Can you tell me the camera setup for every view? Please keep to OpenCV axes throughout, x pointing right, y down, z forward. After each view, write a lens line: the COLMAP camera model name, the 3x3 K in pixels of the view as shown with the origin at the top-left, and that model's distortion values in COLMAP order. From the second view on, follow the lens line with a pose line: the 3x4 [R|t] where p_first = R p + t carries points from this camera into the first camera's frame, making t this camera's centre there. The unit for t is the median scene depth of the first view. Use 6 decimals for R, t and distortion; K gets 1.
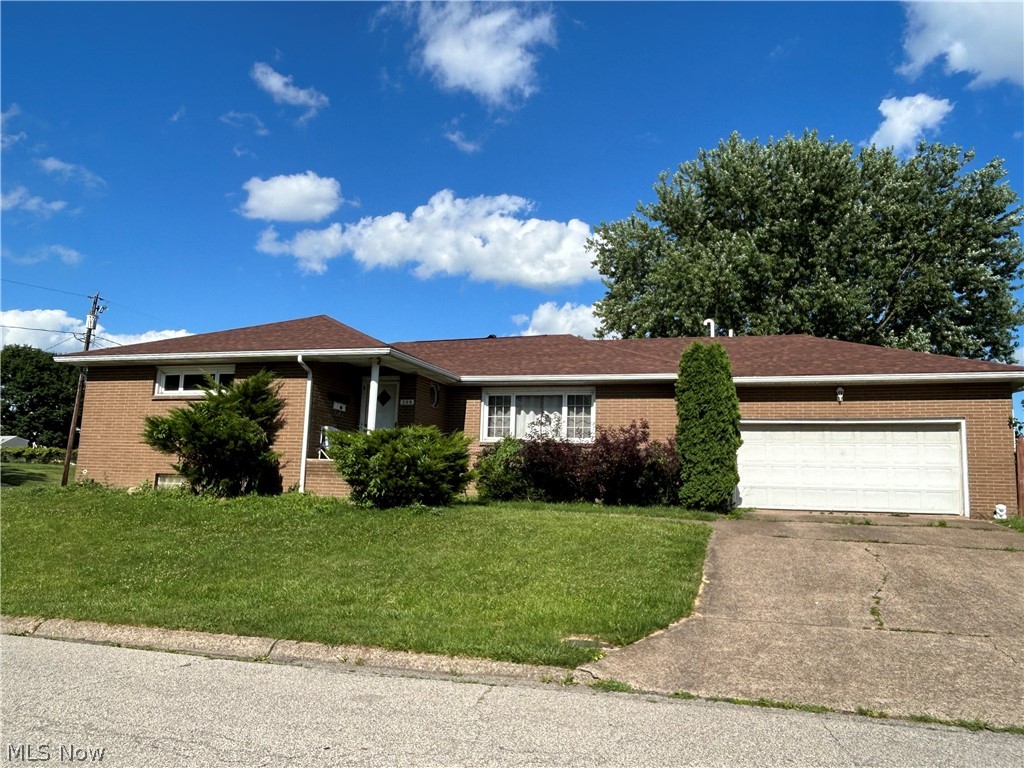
lens RADIAL K [[748.8, 0, 512.0], [0, 748.8, 384.0], [0, 0, 1]] dist [0.003945, -0.008128]
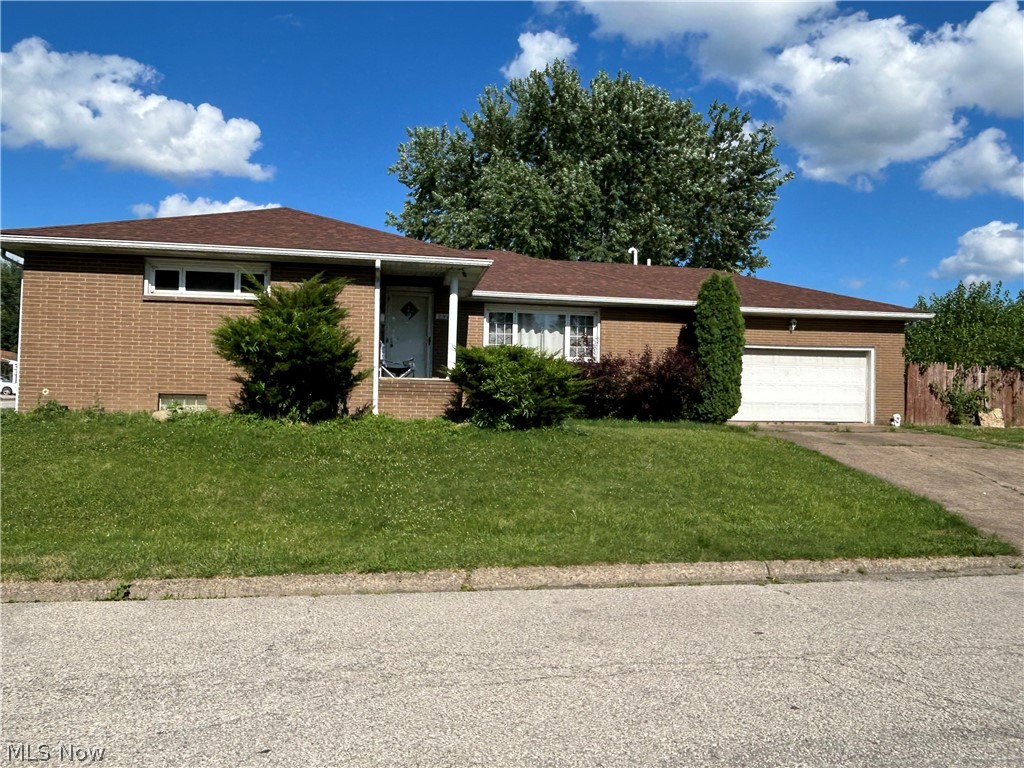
lens RADIAL K [[748.8, 0, 512.0], [0, 748.8, 384.0], [0, 0, 1]] dist [0.003945, -0.008128]
pose [[0.895578, 0.000167, 0.444904, -0.507218], [-0.052652, 0.993012, 0.105615, 0.005000], [-0.441778, -0.118012, 0.889329, 0.126629]]
